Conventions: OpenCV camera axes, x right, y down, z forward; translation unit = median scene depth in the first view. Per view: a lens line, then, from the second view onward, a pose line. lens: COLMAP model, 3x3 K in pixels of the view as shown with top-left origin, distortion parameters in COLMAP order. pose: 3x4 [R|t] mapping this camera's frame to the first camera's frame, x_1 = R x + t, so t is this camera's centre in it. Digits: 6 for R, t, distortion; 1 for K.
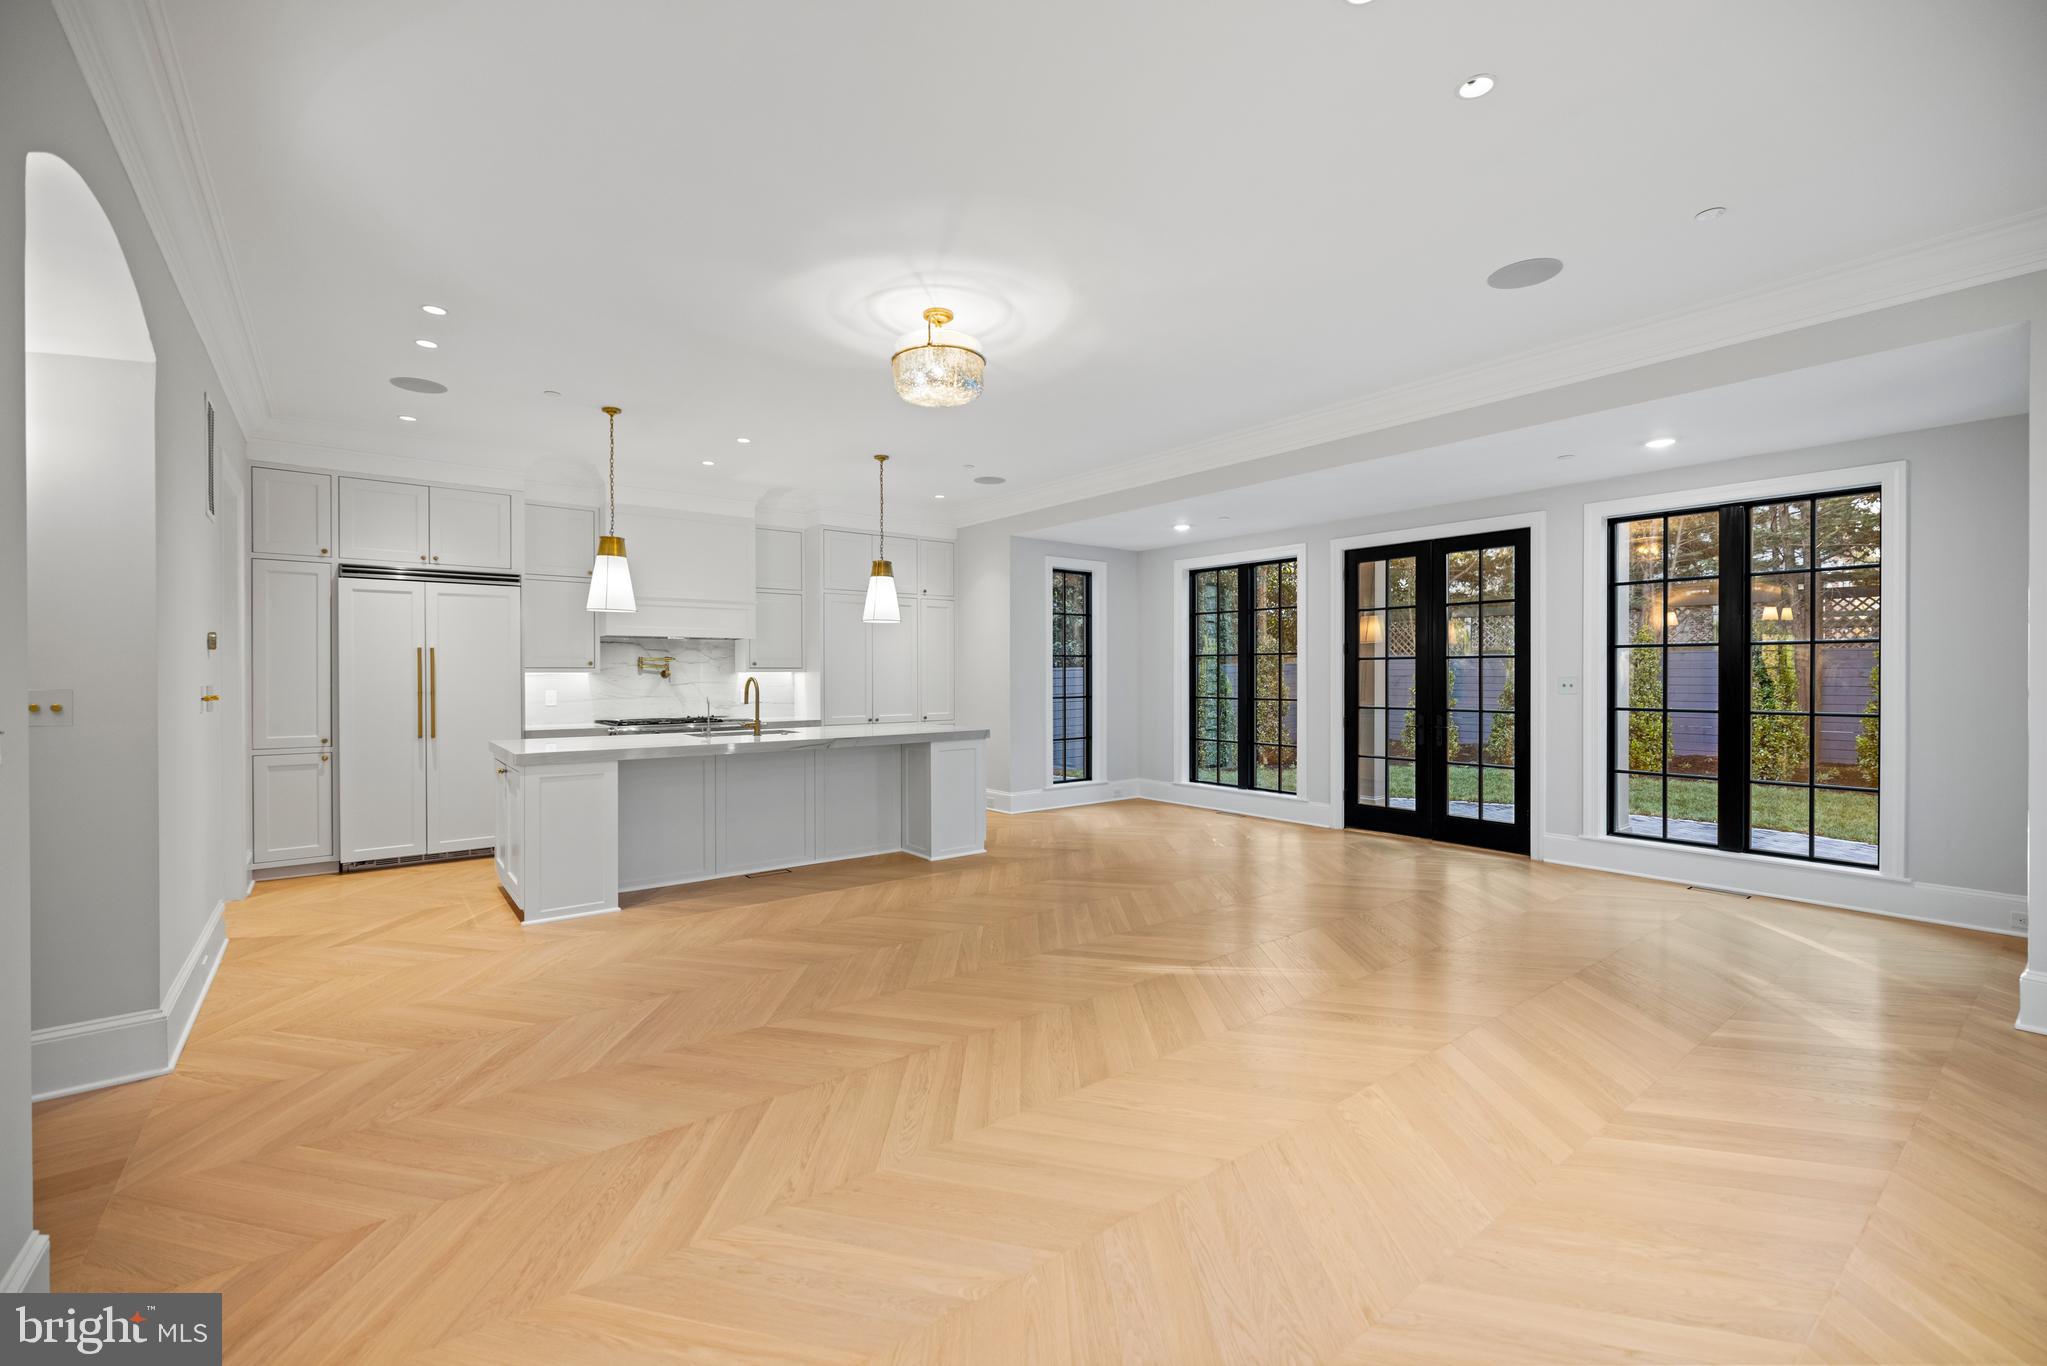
lens RADIAL K [[867.5, 0, 1028.0], [0, 867.5, 674.5], [0, 0, 1]] dist [0.000324, 0.000726]
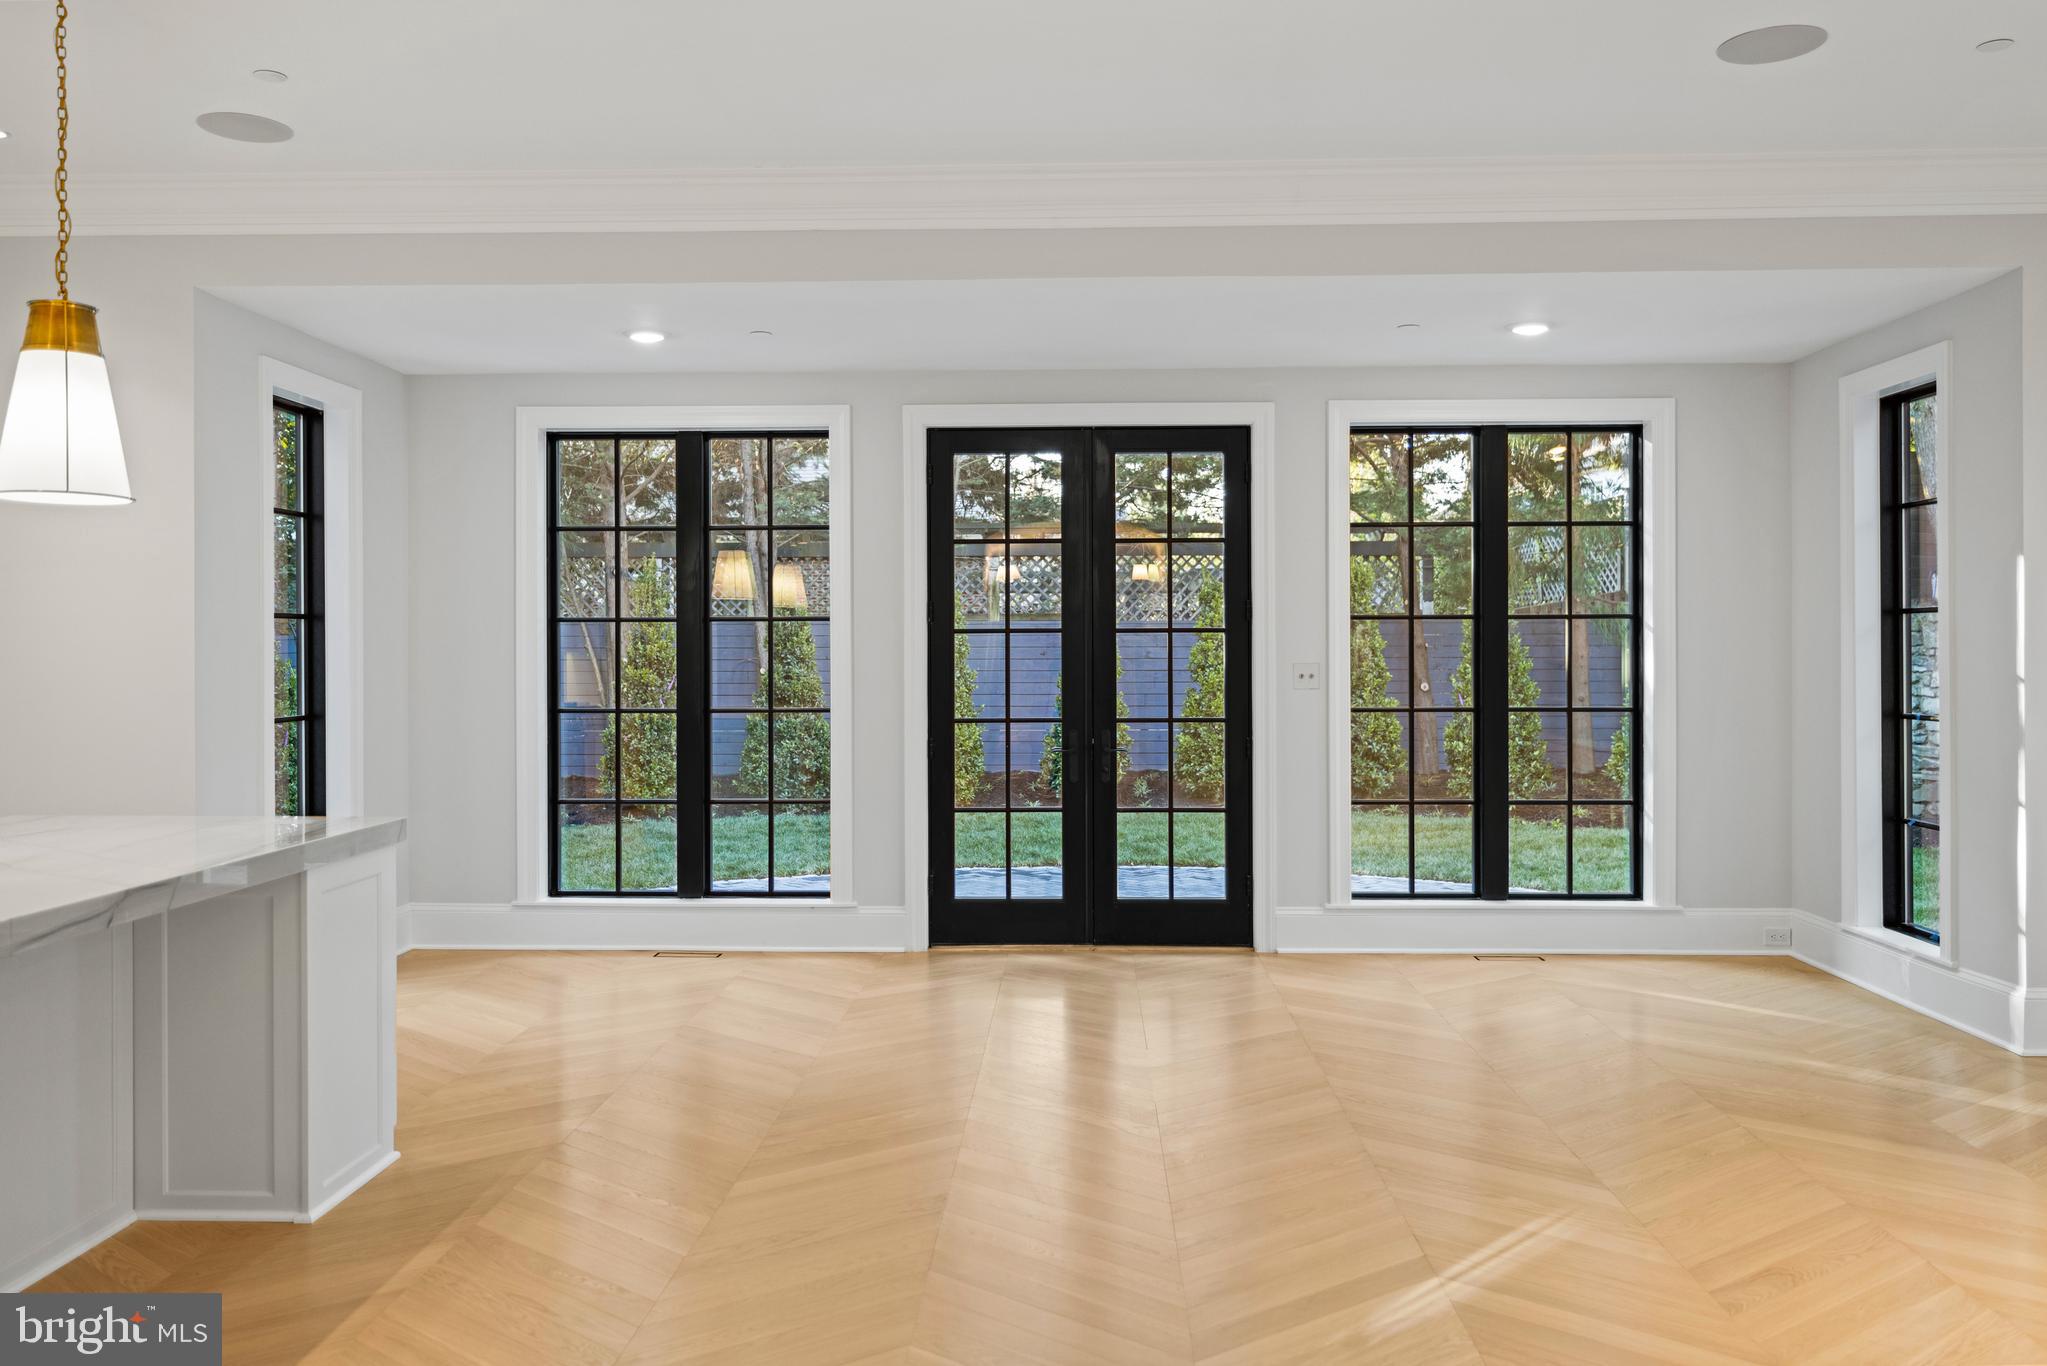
lens RADIAL K [[1556.7, 0, 1021.7], [0, 1556.7, 671.9], [0, 0, 1]] dist [-0.004337, -0.000122]
pose [[0.640219, -0.012323, 0.768094, -0.318331], [0.004907, 0.999917, 0.011953, -0.003593], [-0.768177, -0.003884, 0.640226, 0.327212]]
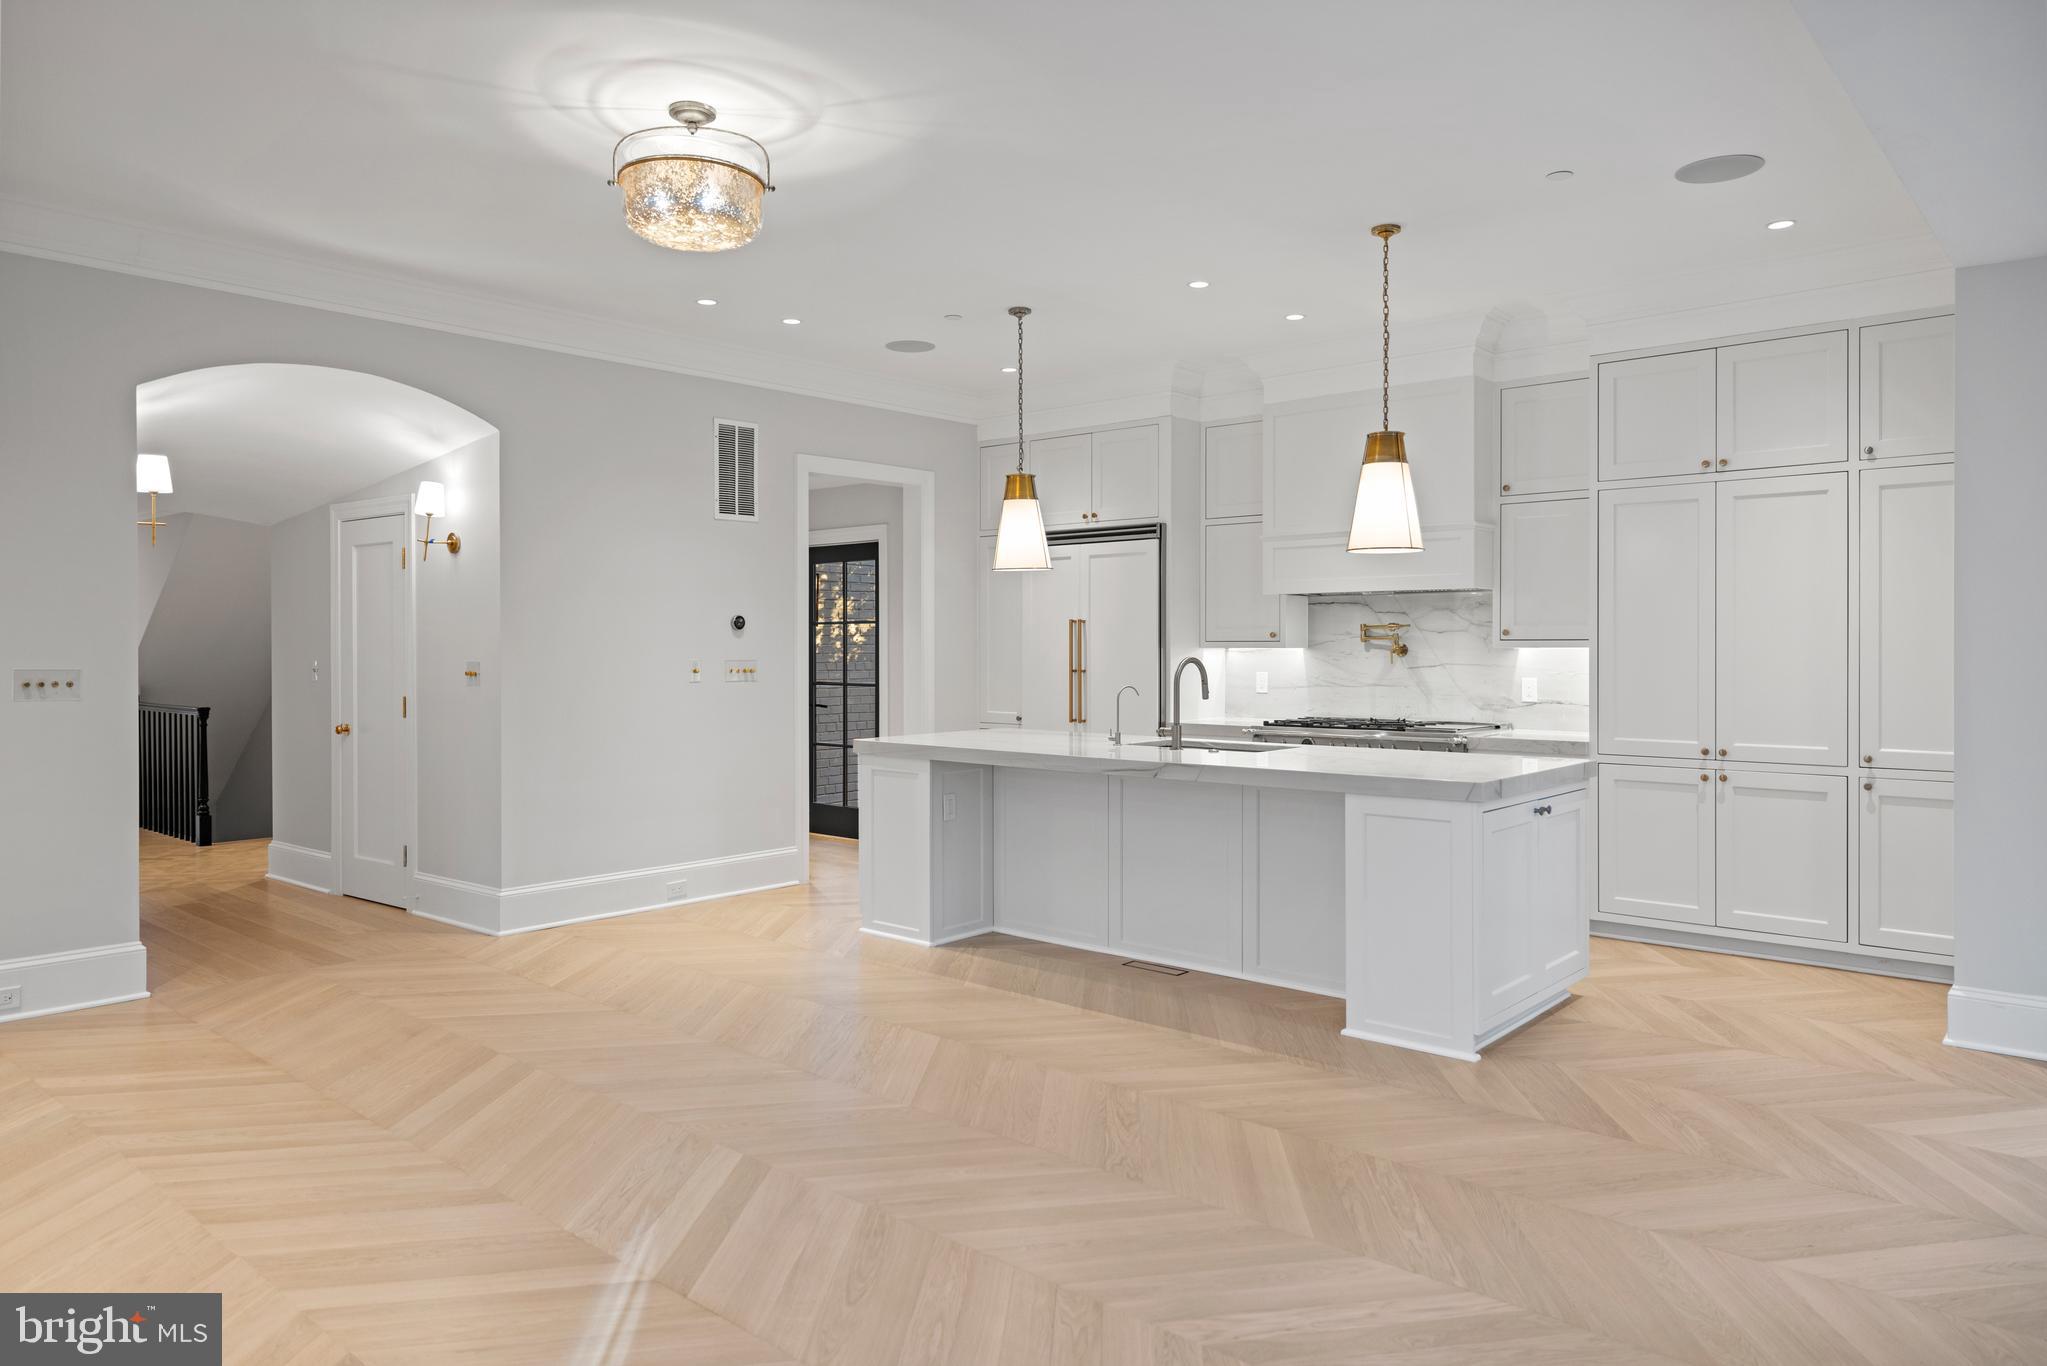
lens RADIAL K [[1338.1, 0, 1006.3], [0, 1338.1, 655.1], [0, 0, 1]] dist [-0.000104, -0.000296]
pose [[0.167956, 0.007491, -0.985766, 0.483088], [-0.004426, 0.999967, 0.006845, -0.002289], [0.985785, 0.003213, 0.167984, 0.544880]]
